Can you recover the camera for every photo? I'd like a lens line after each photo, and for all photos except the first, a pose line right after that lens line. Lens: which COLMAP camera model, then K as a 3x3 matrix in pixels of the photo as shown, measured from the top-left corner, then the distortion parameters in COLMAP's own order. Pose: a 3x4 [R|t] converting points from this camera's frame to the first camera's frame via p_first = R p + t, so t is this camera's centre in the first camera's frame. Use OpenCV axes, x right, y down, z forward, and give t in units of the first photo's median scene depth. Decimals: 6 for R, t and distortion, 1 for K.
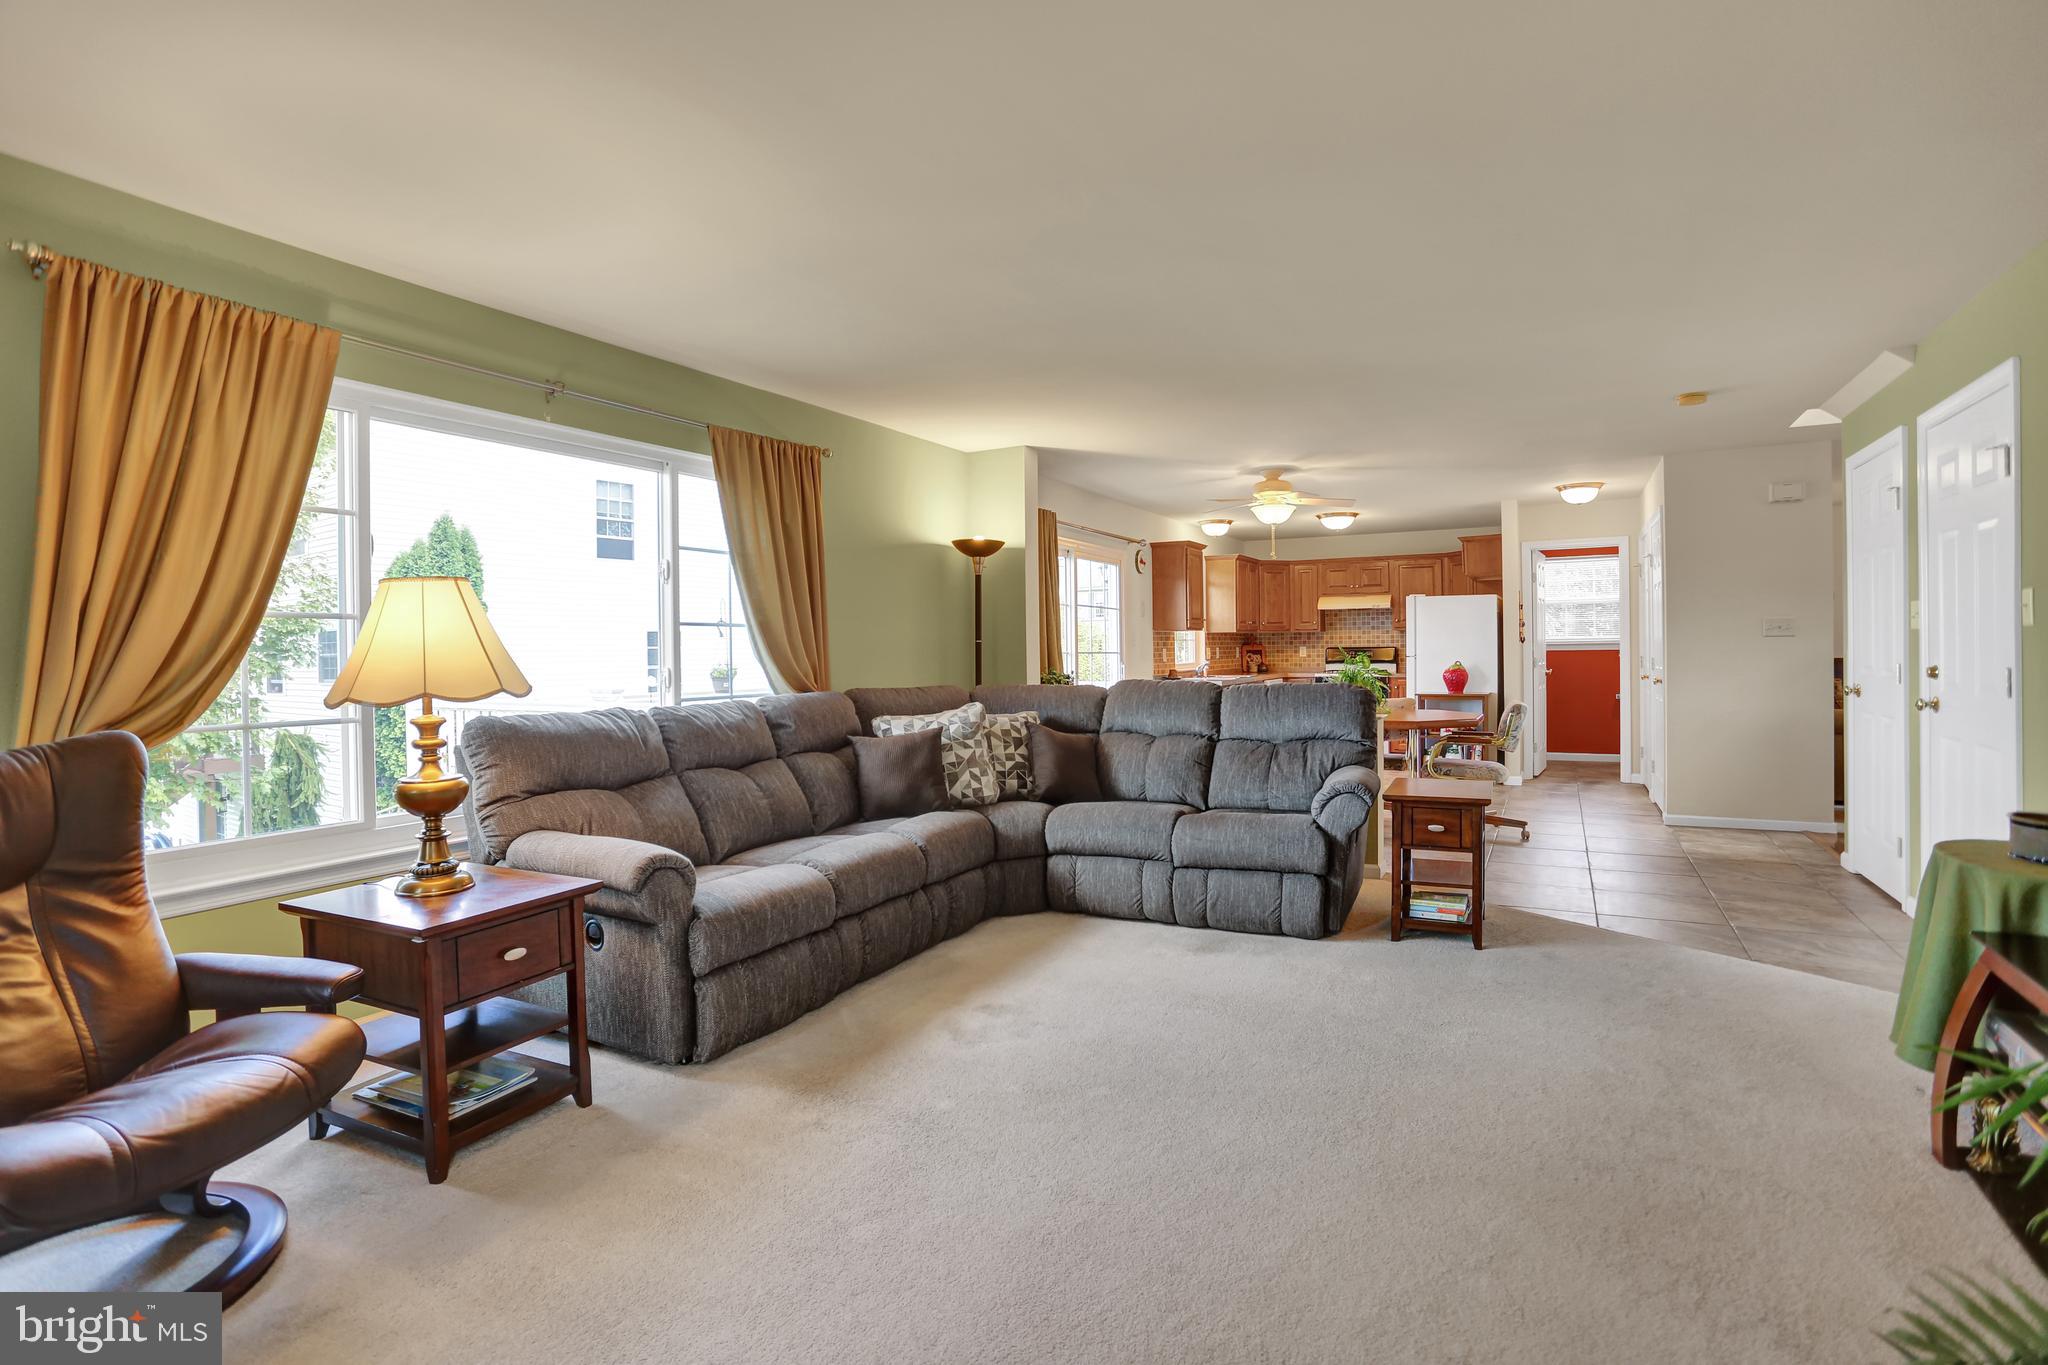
lens RADIAL K [[1004.8, 0, 1032.3], [0, 1004.8, 616.6], [0, 0, 1]] dist [-0.079399, 0.025459]
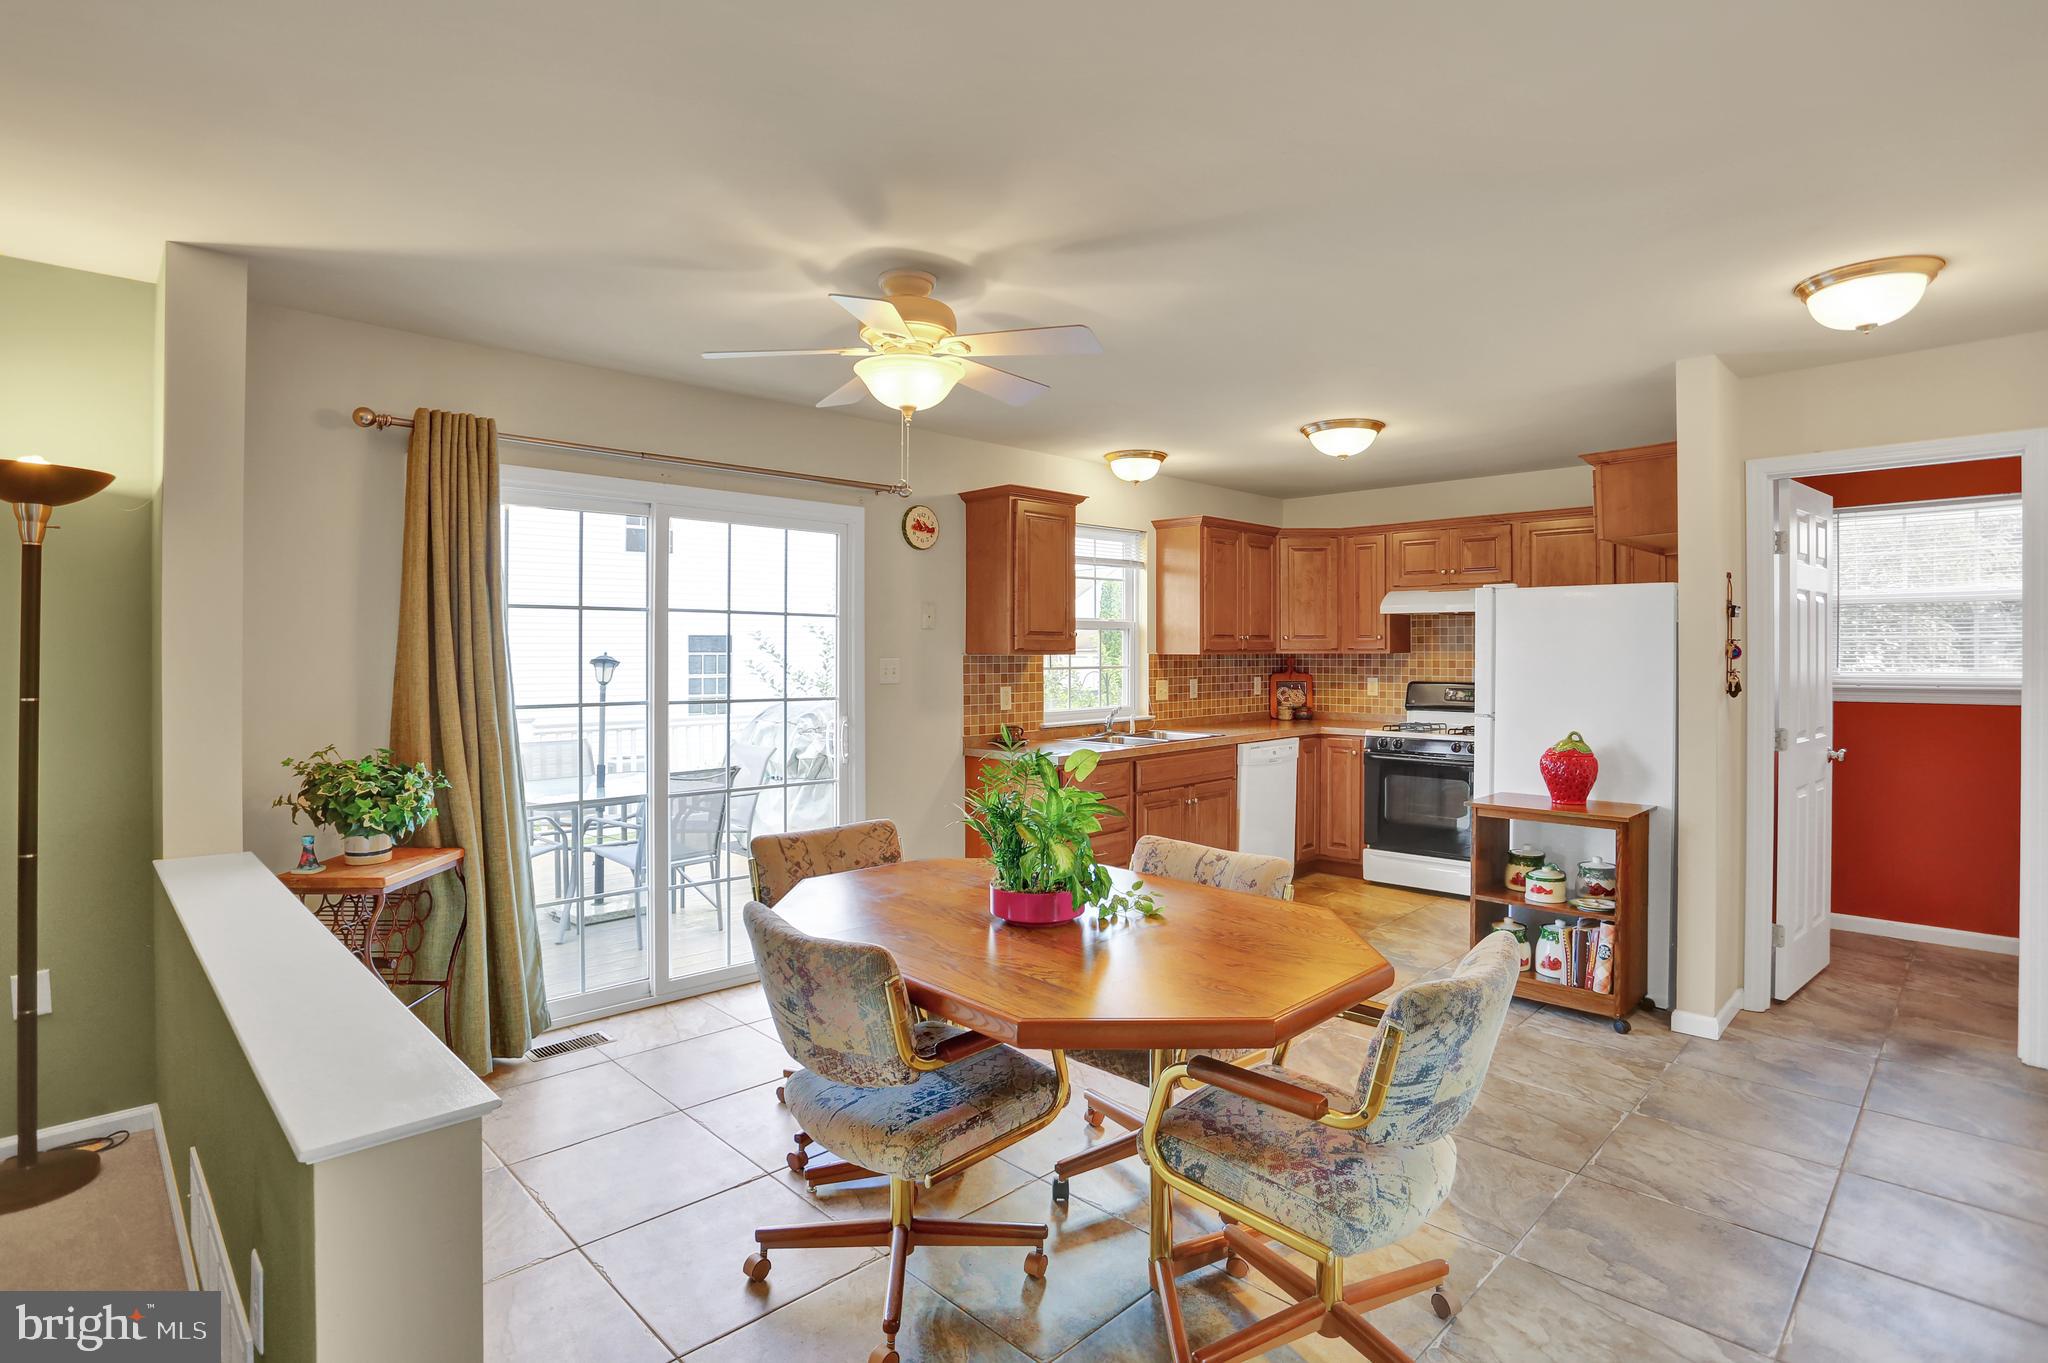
lens RADIAL K [[1014.2, 0, 1027.7], [0, 1014.2, 660.2], [0, 0, 1]] dist [-0.075585, 0.020590]
pose [[0.953012, 0.013918, -0.302614, 0.309238], [-0.000483, 0.999013, 0.044426, -0.007071], [0.302934, -0.042193, 0.952077, 0.469208]]
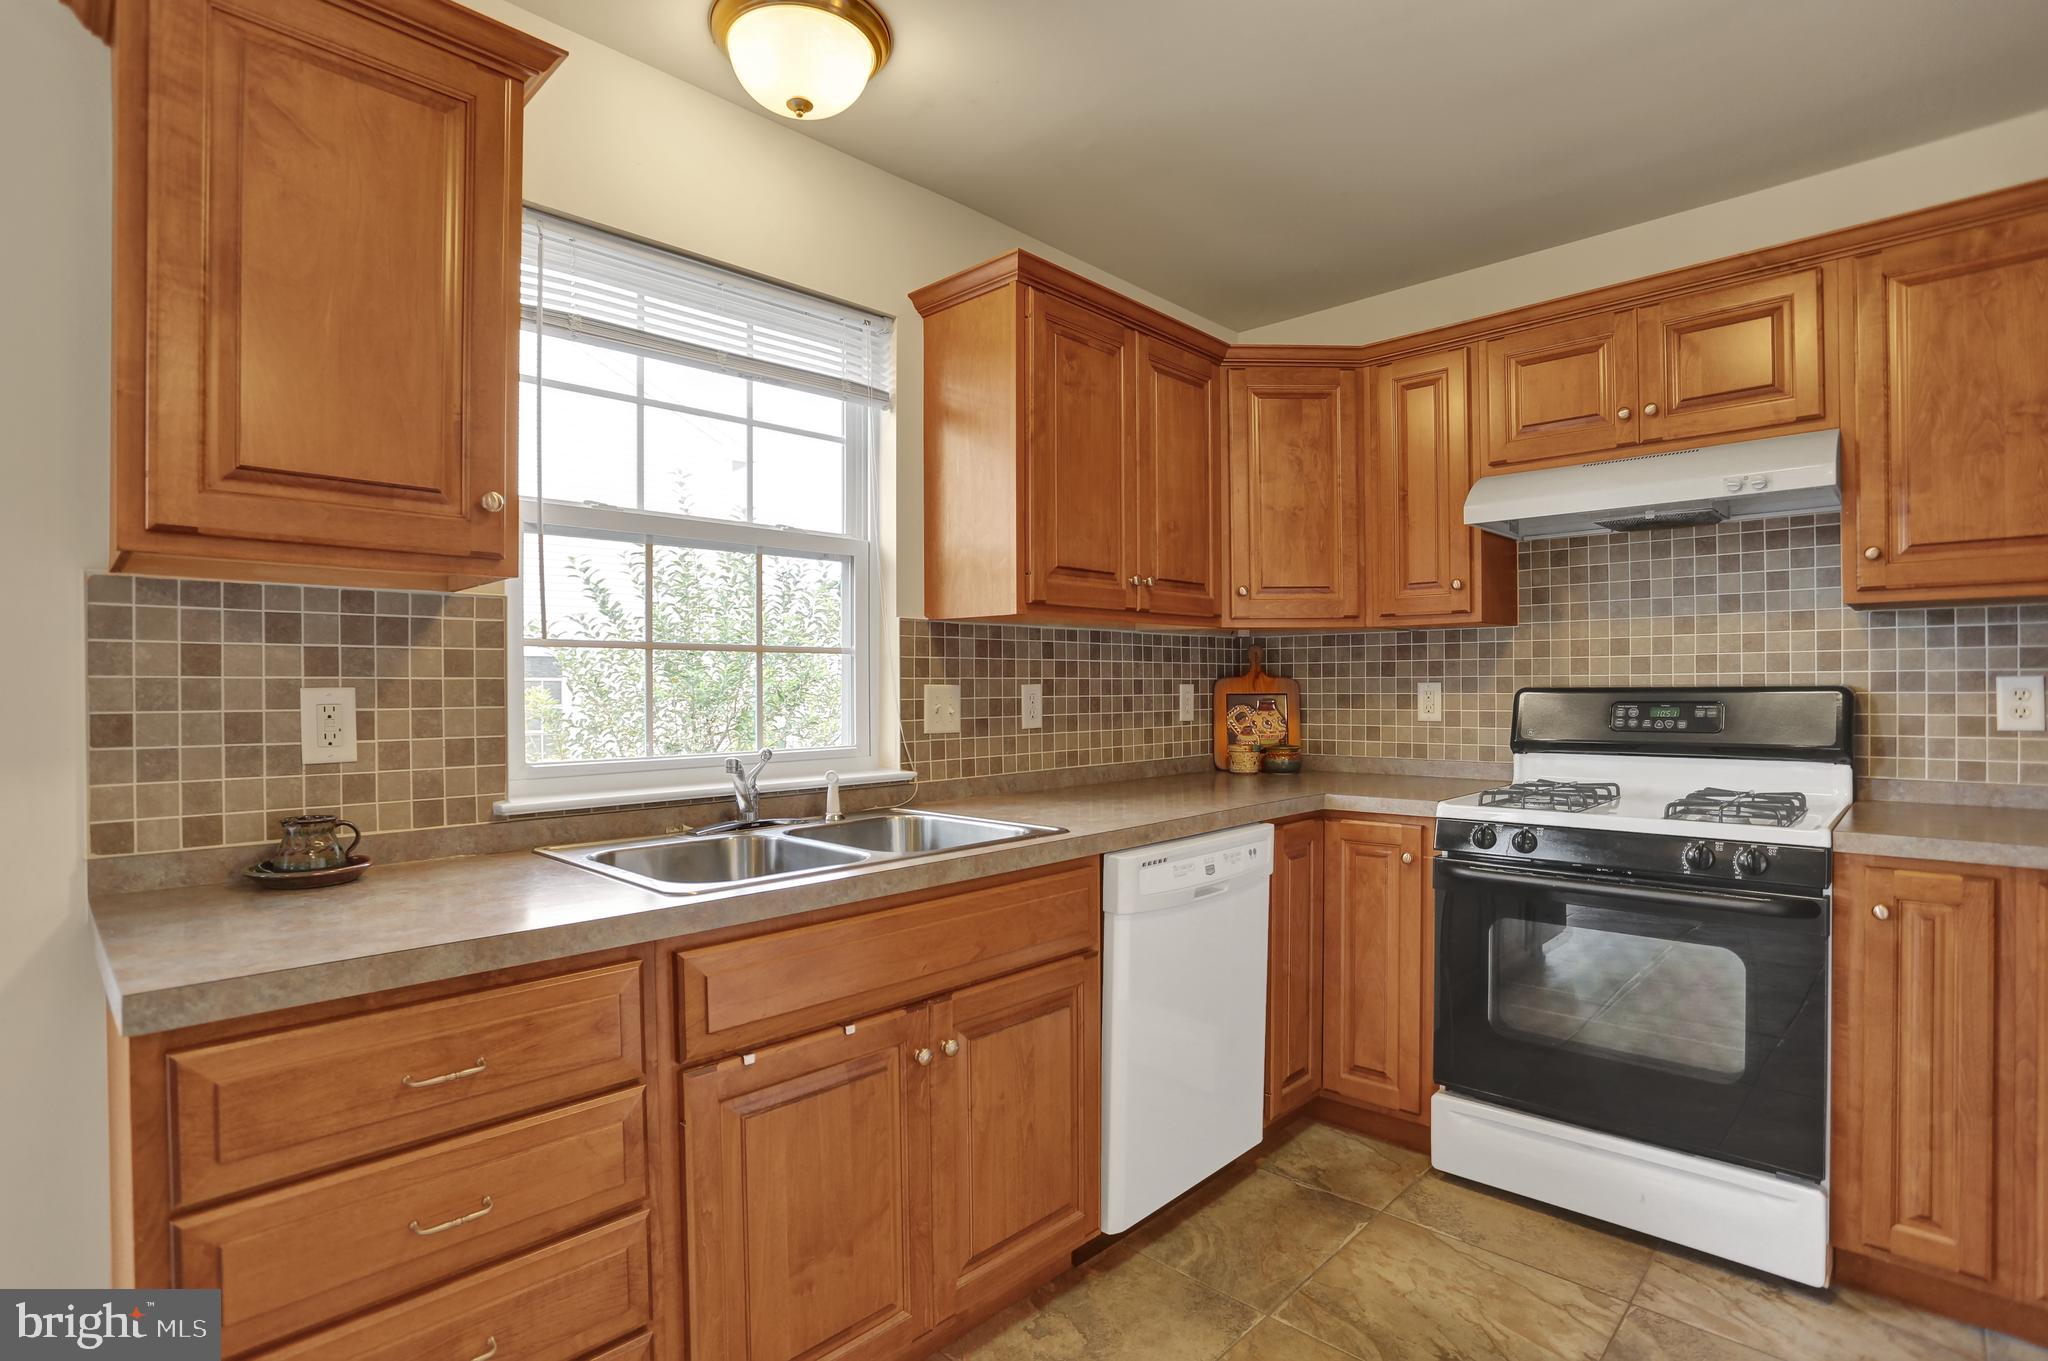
lens RADIAL K [[1004.7, 0, 1032.7], [0, 1004.7, 688.3], [0, 0, 1]] dist [-0.069558, 0.000569]
pose [[0.961754, 0.007811, -0.273802, 0.290771], [0.002281, 0.999330, 0.036522, 0.026000], [0.273903, -0.035750, 0.961093, 0.864650]]
